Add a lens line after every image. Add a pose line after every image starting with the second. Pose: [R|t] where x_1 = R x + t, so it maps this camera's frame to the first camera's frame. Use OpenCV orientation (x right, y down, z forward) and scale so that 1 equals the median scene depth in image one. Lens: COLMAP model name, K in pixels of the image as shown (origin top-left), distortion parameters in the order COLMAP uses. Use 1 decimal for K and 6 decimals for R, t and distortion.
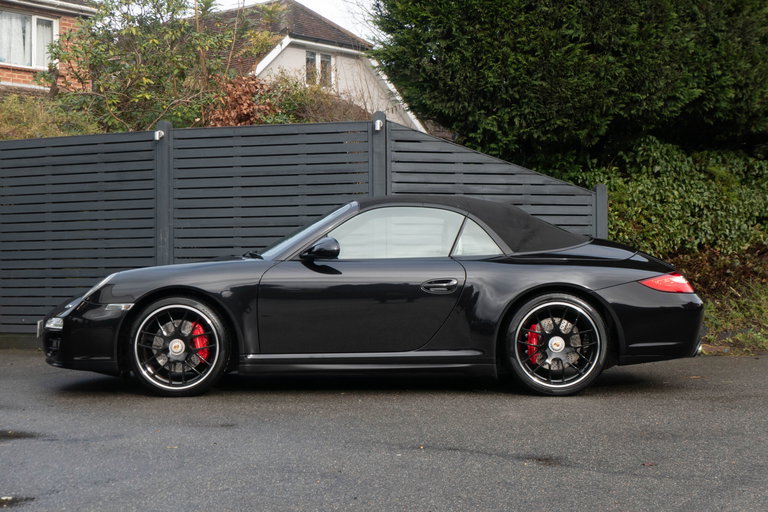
lens RADIAL K [[1291.9, 0, 382.8], [0, 1291.9, 242.9], [0, 0, 1]] dist [0.019411, -0.390845]
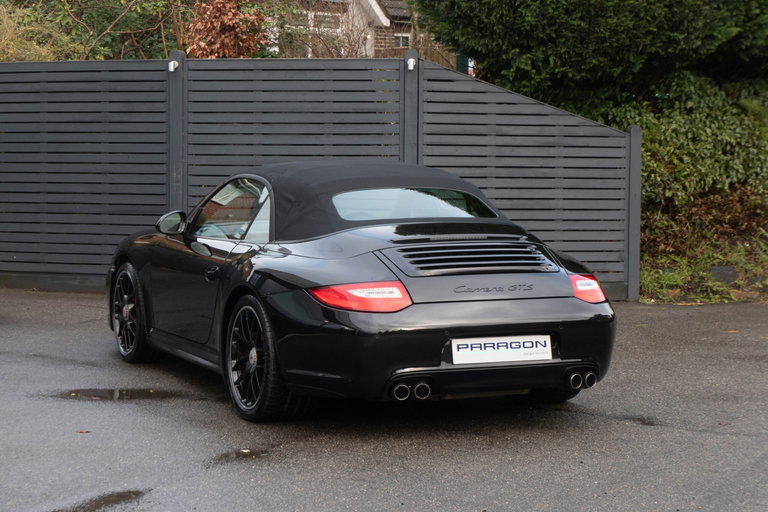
lens RADIAL K [[1777.7, 0, 366.8], [0, 1777.7, 230.2], [0, 0, 1]] dist [0.170496, -3.687648]
pose [[0.997616, 0.009811, 0.068311, -0.115191], [-0.015056, 0.996941, 0.076688, -0.063140], [-0.067349, -0.077533, 0.994712, -0.298886]]
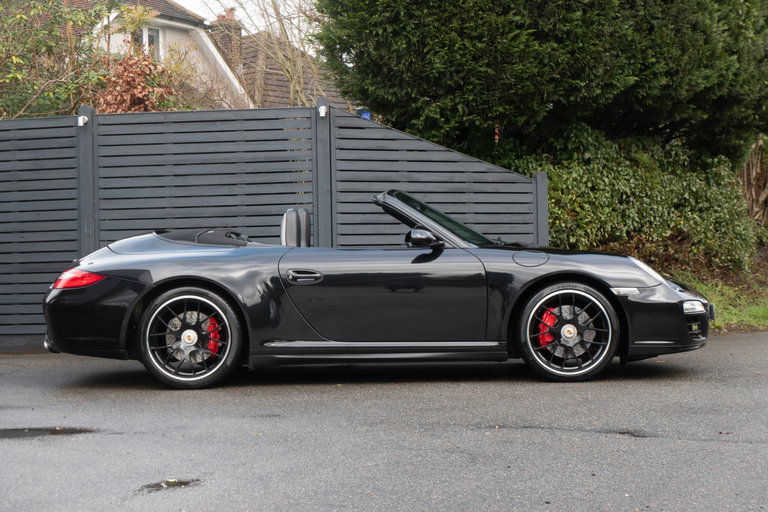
lens RADIAL K [[1434.1, 0, 392.5], [0, 1434.1, 243.4], [0, 0, 1]] dist [0.008054, -0.269311]
pose [[0.986257, -0.011464, 0.164819, -0.119188], [0.010468, 0.999921, 0.006910, 0.000687], [-0.164885, -0.005090, 0.986300, -0.062048]]
